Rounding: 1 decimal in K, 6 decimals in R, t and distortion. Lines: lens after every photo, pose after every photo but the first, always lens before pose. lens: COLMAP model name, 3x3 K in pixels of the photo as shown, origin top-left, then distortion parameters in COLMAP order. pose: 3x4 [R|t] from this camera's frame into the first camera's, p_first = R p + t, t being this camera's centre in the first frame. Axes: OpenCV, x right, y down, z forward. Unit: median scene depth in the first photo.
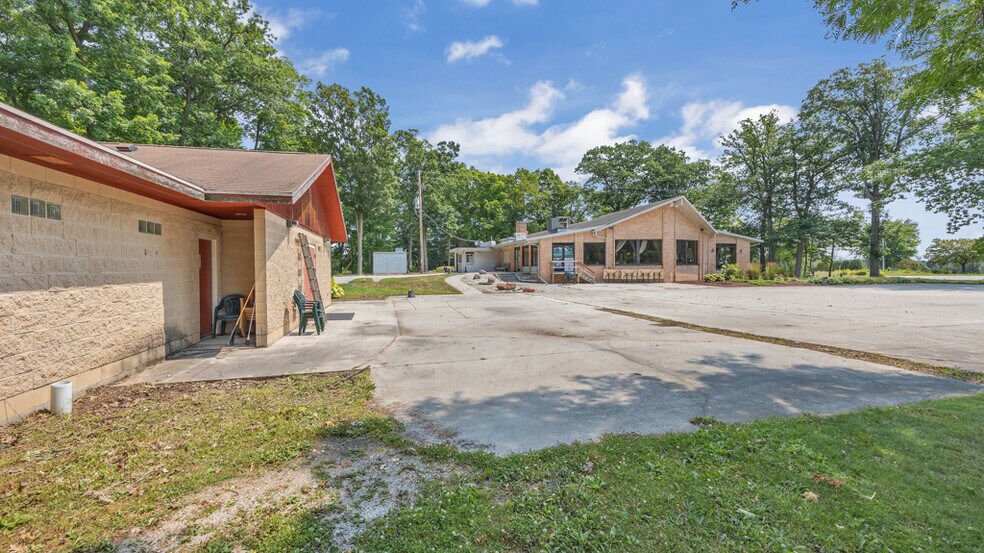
lens RADIAL K [[379.2, 0, 492.0], [0, 379.2, 276.5], [0, 0, 1]] dist [-0.017672, -0.000054]
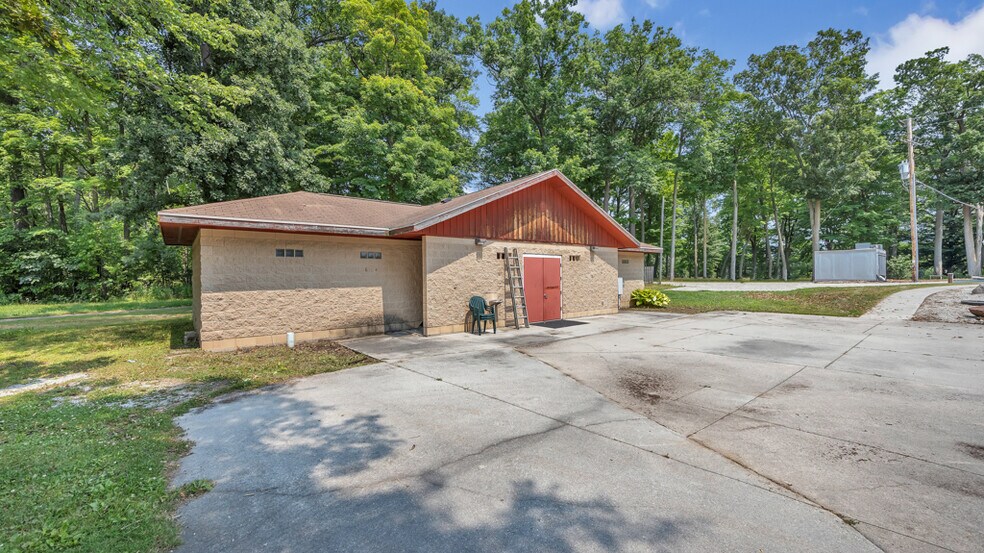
lens RADIAL K [[394.5, 0, 492.0], [0, 394.5, 276.5], [0, 0, 1]] dist [-0.000919, -0.000229]
pose [[0.411403, 0.004079, -0.911444, 0.890706], [-0.013040, 0.999914, -0.001411, -0.034017], [0.911360, 0.012465, 0.411421, 0.699034]]
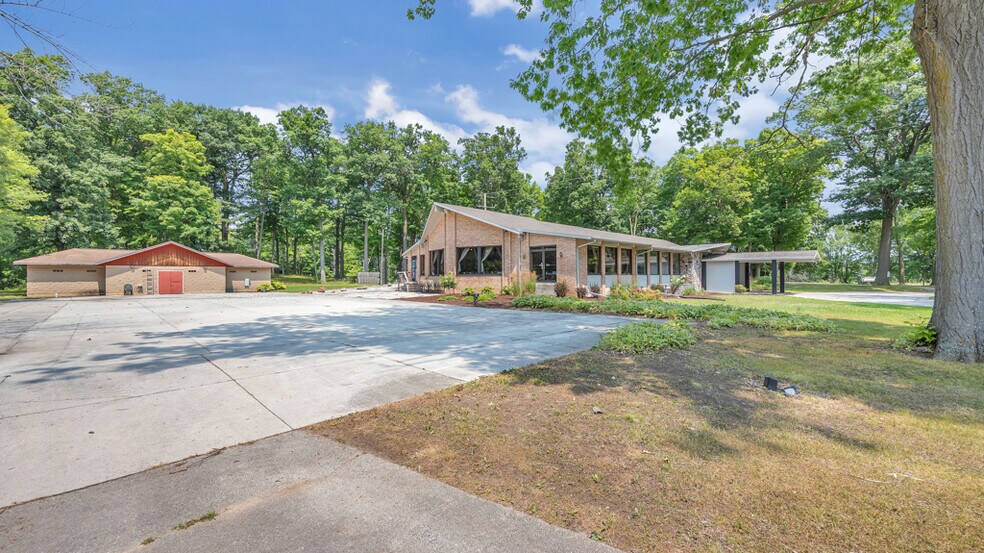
lens RADIAL K [[394.5, 0, 492.0], [0, 394.5, 276.5], [0, 0, 1]] dist [-0.000919, -0.000229]
pose [[0.506525, 0.010755, -0.862158, 6.354504], [-0.016675, 0.999857, 0.002677, -0.153125], [0.862064, 0.013020, 0.506632, 2.826008]]
